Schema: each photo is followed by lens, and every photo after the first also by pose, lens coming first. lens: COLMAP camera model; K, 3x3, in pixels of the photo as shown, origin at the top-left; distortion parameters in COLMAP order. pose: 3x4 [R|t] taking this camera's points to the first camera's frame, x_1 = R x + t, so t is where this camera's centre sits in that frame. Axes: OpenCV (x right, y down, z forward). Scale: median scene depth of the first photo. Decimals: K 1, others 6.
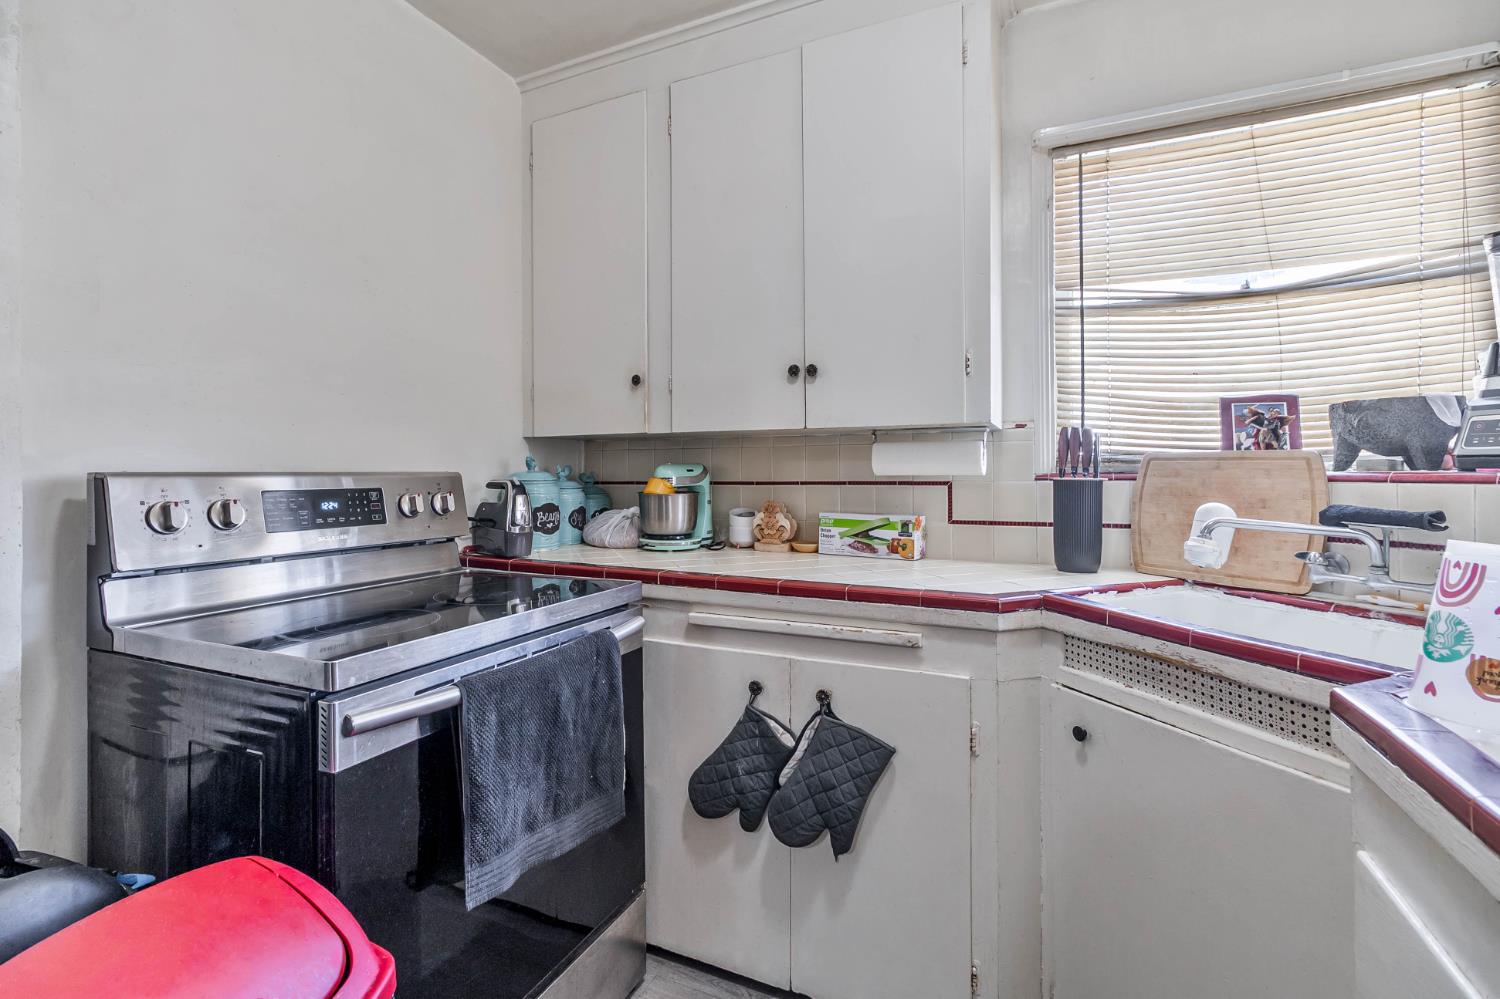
lens RADIAL K [[692.9, 0, 741.1], [0, 692.9, 471.7], [0, 0, 1]] dist [0.001371, 0.000371]
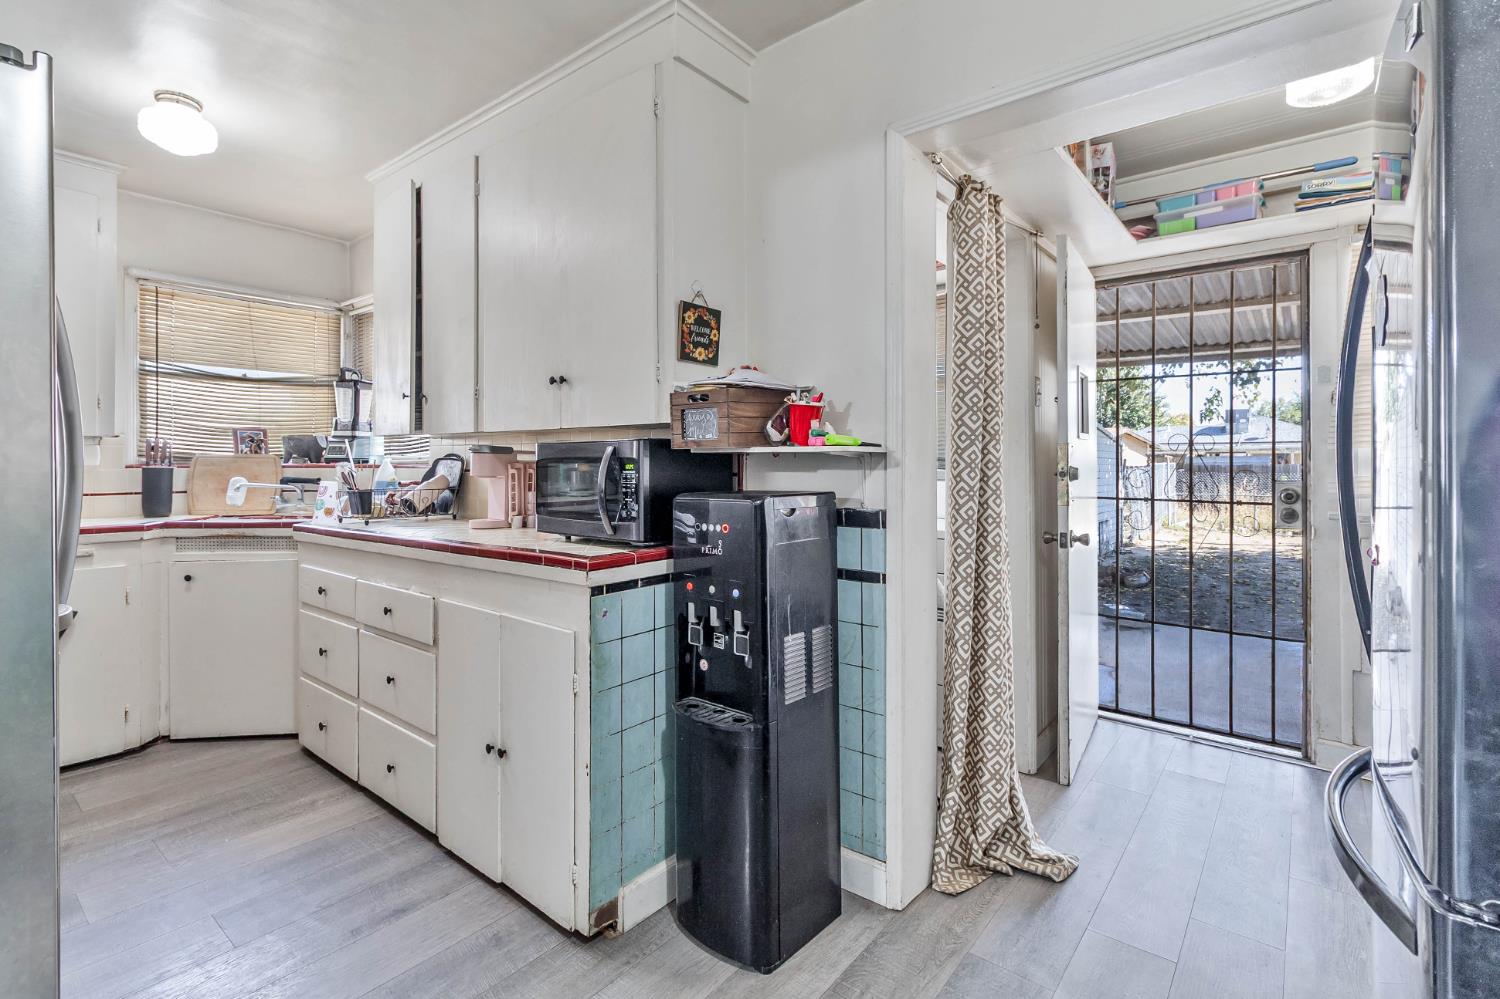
lens RADIAL K [[692.9, 0, 740.7], [0, 692.9, 460.9], [0, 0, 1]] dist [0.001371, 0.000371]
pose [[0.241475, 0.004707, 0.970396, -1.040229], [-0.003629, 0.999986, -0.003947, -0.005419], [-0.970400, -0.002569, 0.241488, -1.063127]]
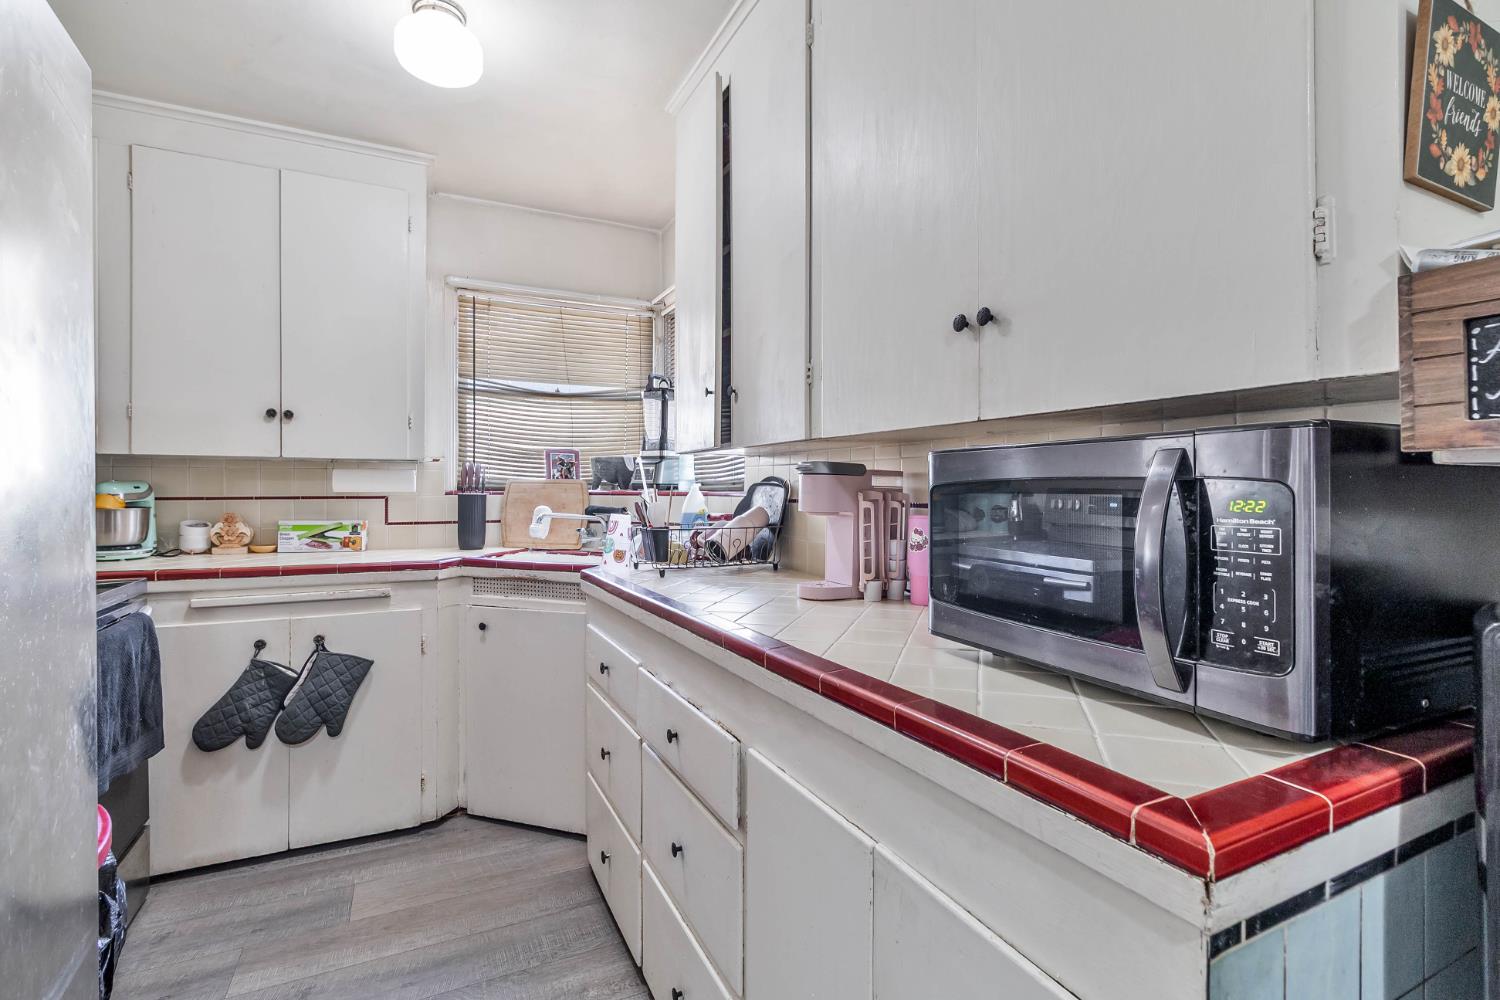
lens RADIAL K [[692.9, 0, 744.2], [0, 692.9, 482.7], [0, 0, 1]] dist [0.001371, 0.000371]
pose [[0.630175, 0.009102, 0.776399, -0.442858], [-0.005267, 0.999958, -0.007448, -0.008547], [-0.776435, 0.000604, 0.630197, -0.624579]]
